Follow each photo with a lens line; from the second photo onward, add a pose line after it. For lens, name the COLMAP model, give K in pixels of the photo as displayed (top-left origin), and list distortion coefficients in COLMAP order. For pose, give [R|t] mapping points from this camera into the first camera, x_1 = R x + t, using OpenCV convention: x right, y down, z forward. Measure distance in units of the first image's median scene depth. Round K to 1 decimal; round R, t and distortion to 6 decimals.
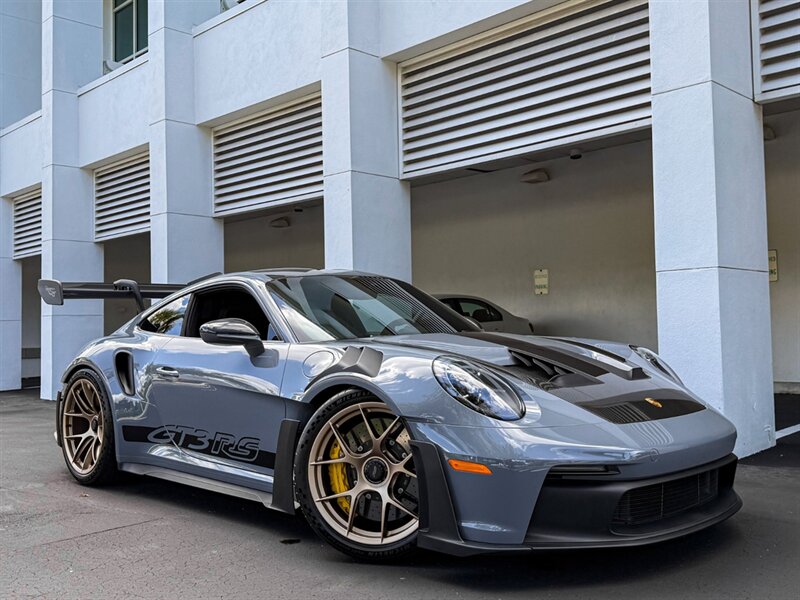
lens RADIAL K [[828.8, 0, 398.2], [0, 828.8, 291.4], [0, 0, 1]] dist [0.077874, 0.000000]
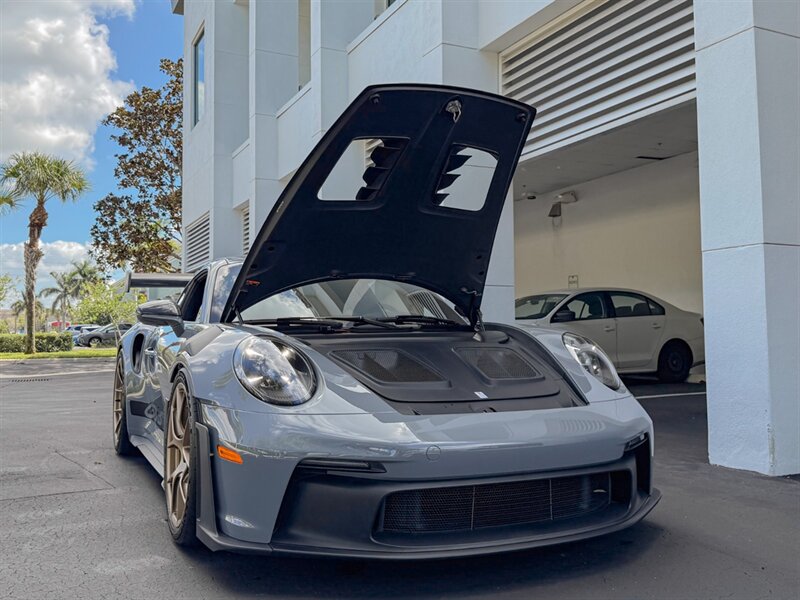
lens RADIAL K [[772.2, 0, 408.6], [0, 772.2, 279.0], [0, 0, 1]] dist [0.013475, 0.000000]
pose [[0.941085, -0.011575, -0.337971, 0.494035], [0.005720, 0.999816, -0.018313, 0.030775], [0.338120, 0.015301, 0.940978, 0.231438]]
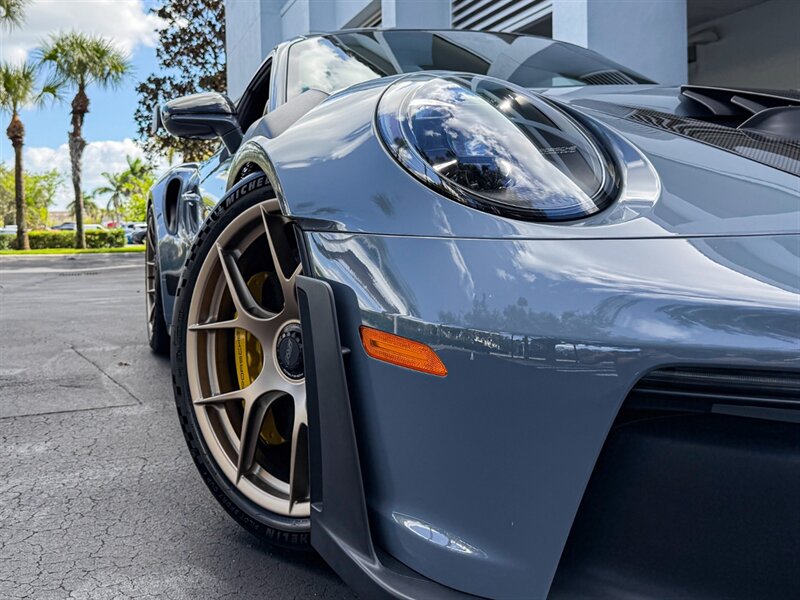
lens RADIAL K [[772.2, 0, 360.4], [0, 772.2, 278.5], [0, 0, 1]] dist [0.013475, 0.000000]
pose [[0.892957, 0.027080, -0.449327, 0.188535], [0.022051, 0.994359, 0.103751, 0.133031], [0.449602, -0.102553, 0.887322, 0.643144]]
